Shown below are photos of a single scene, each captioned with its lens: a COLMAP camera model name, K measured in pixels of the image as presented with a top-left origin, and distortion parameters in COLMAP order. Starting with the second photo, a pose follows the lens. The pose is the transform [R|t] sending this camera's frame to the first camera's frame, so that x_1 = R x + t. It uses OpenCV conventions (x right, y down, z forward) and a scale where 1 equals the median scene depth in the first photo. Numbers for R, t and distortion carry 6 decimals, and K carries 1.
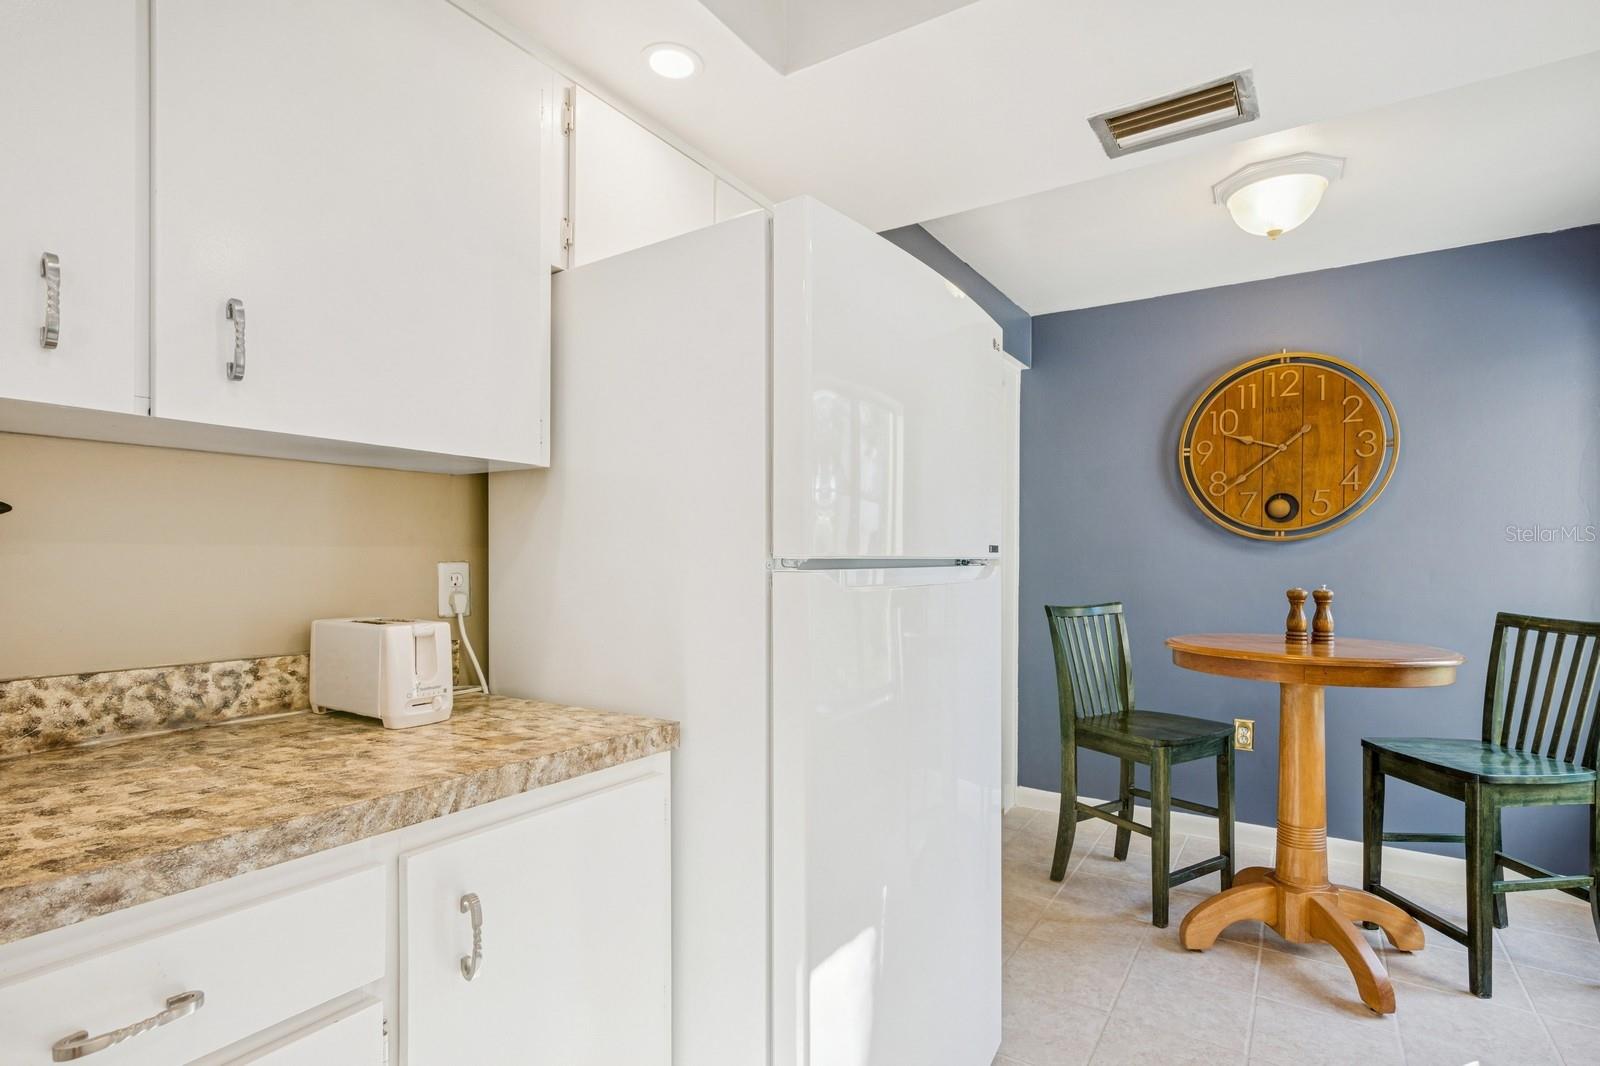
lens RADIAL K [[808.9, 0, 799.3], [0, 808.9, 563.6], [0, 0, 1]] dist [0.012010, -0.001695]
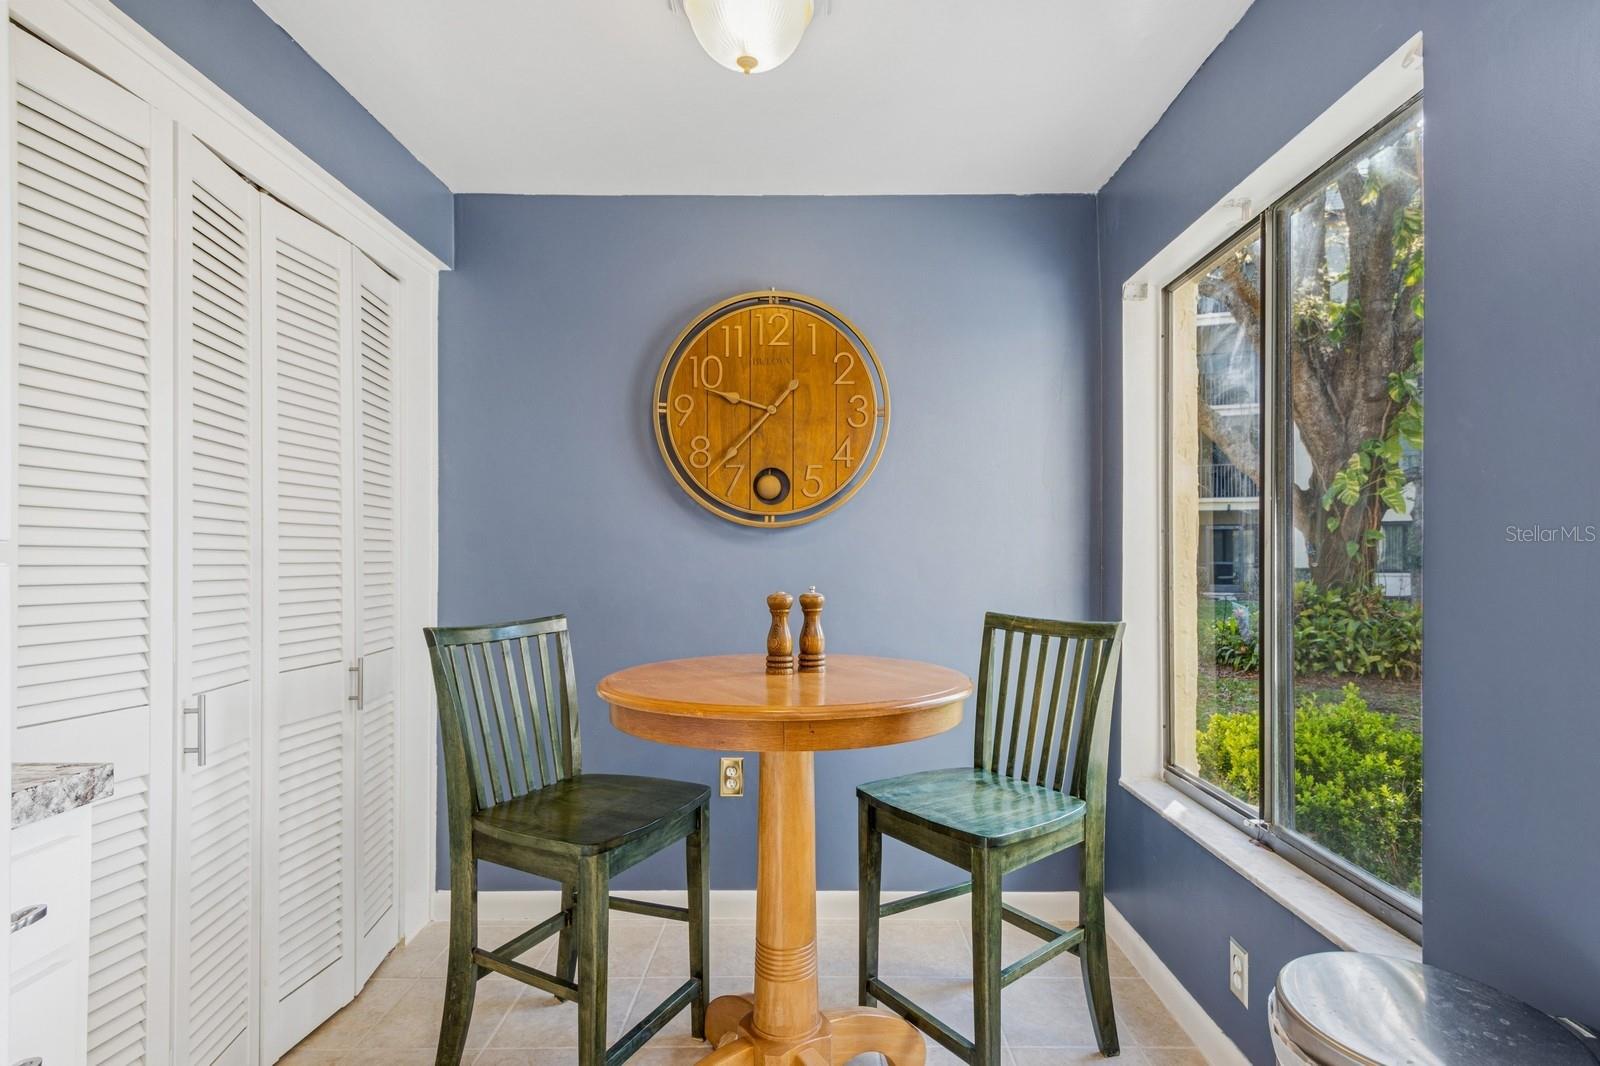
lens RADIAL K [[808.9, 0, 799.3], [0, 808.9, 563.6], [0, 0, 1]] dist [0.012010, -0.001695]
pose [[0.856066, -0.009892, 0.516772, 0.239309], [0.006514, 0.999944, 0.008351, 0.000795], [-0.516826, -0.003783, 0.856082, 0.355855]]
